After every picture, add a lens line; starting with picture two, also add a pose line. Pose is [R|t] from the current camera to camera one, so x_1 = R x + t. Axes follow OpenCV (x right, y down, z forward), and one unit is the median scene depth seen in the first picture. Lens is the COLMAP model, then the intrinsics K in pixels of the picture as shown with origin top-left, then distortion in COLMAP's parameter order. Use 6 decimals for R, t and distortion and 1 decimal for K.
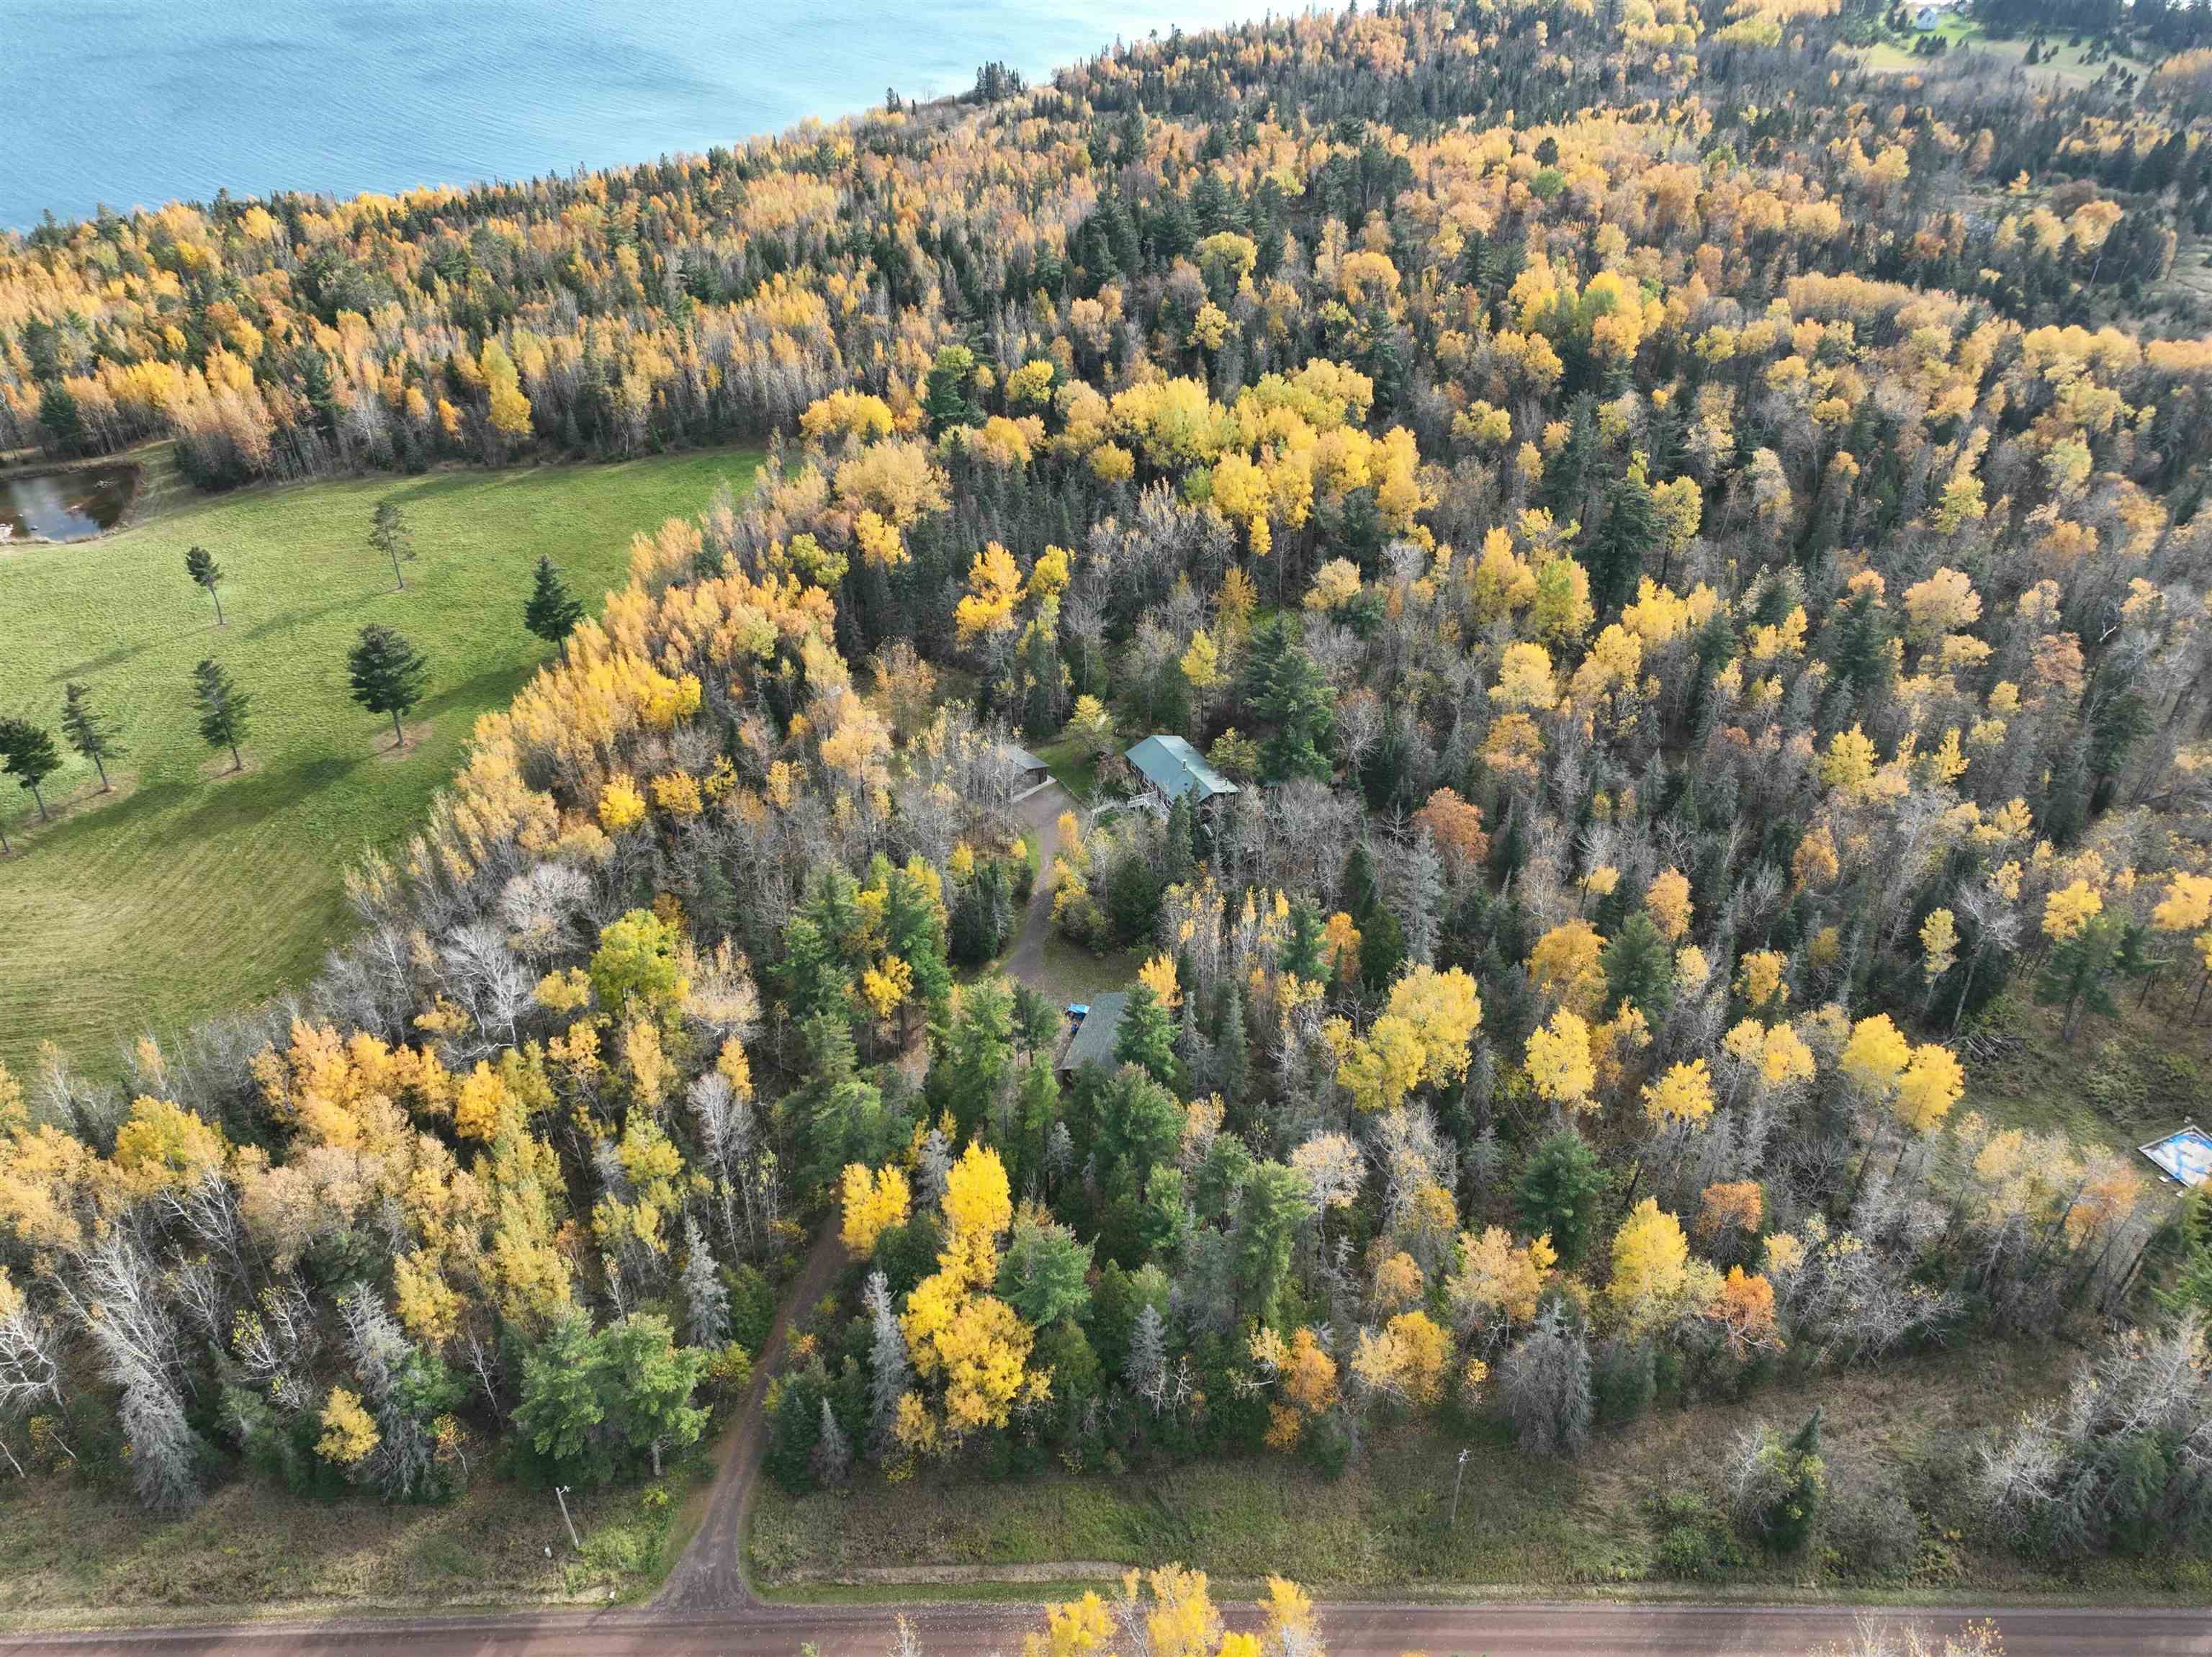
lens RADIAL K [[1548.3, 0, 1108.6], [0, 1548.3, 829.5], [0, 0, 1]] dist [0.003016, 0.016576]
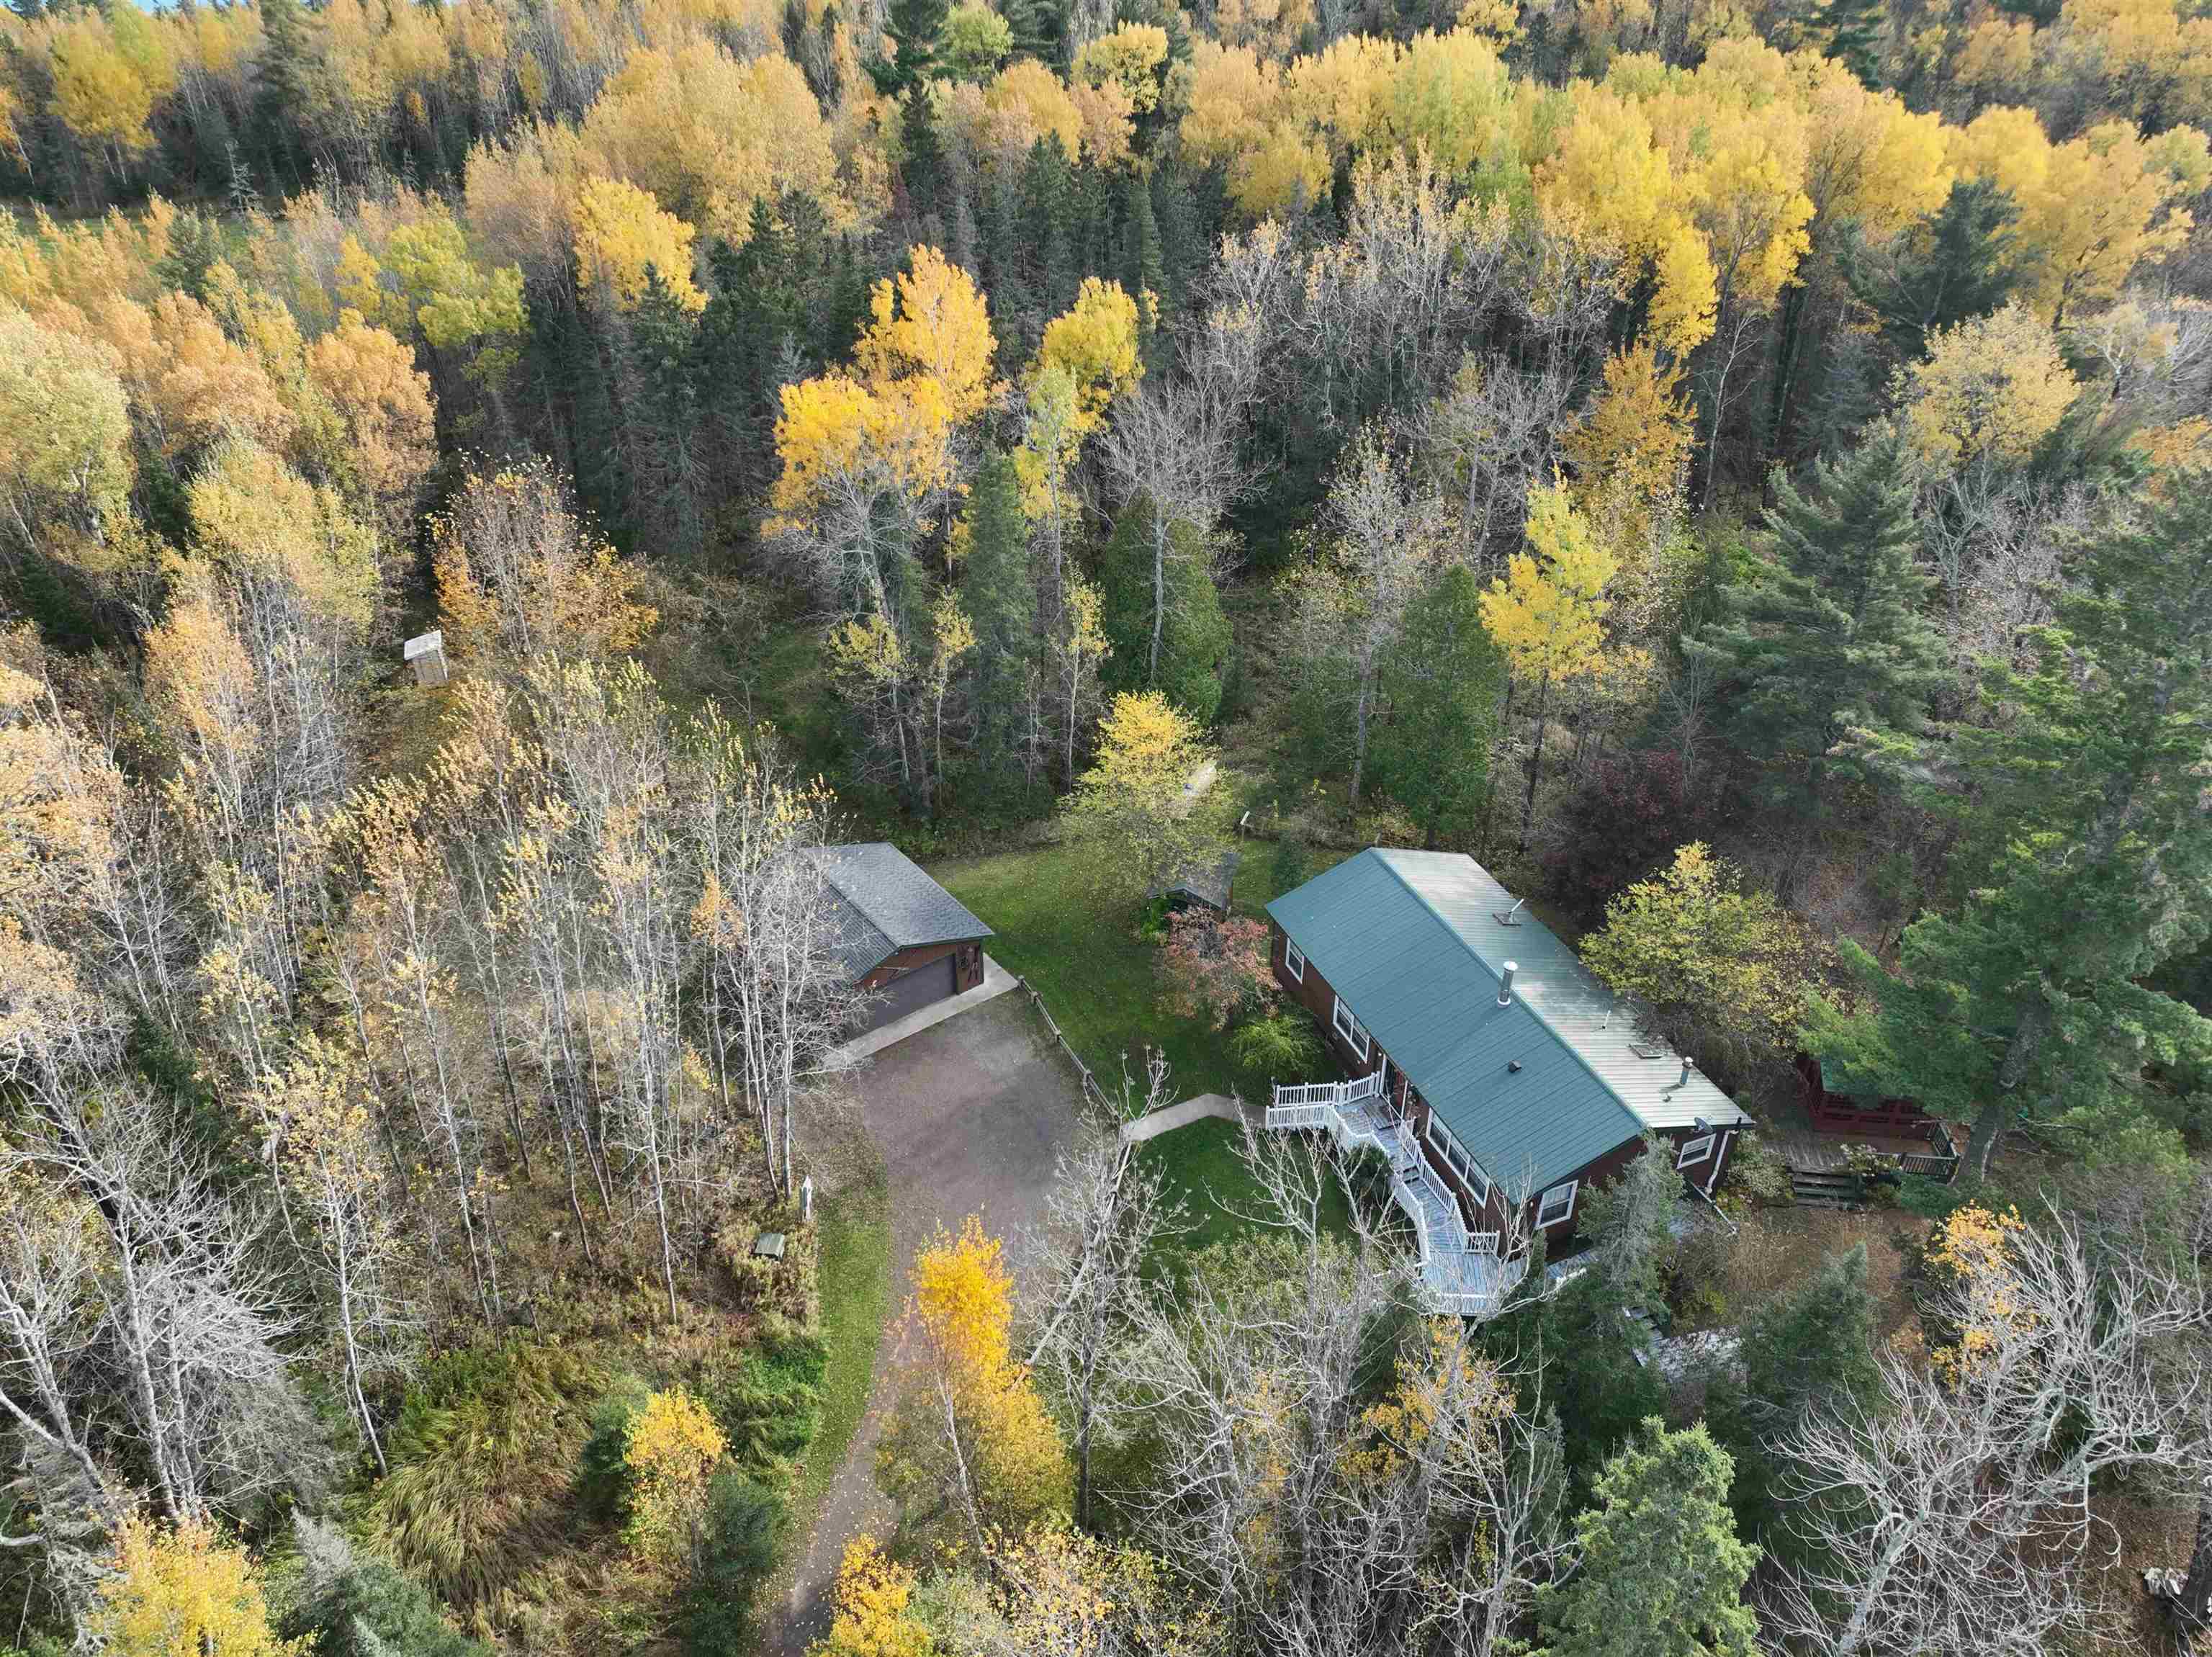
lens RADIAL K [[1548.3, 0, 1068.6], [0, 1548.3, 839.3], [0, 0, 1]] dist [0.003016, 0.016576]
pose [[0.991422, 0.068314, -0.111422, 0.005163], [-0.070879, 0.997300, -0.019220, -0.051432], [0.109808, 0.026953, 0.993587, 0.691545]]
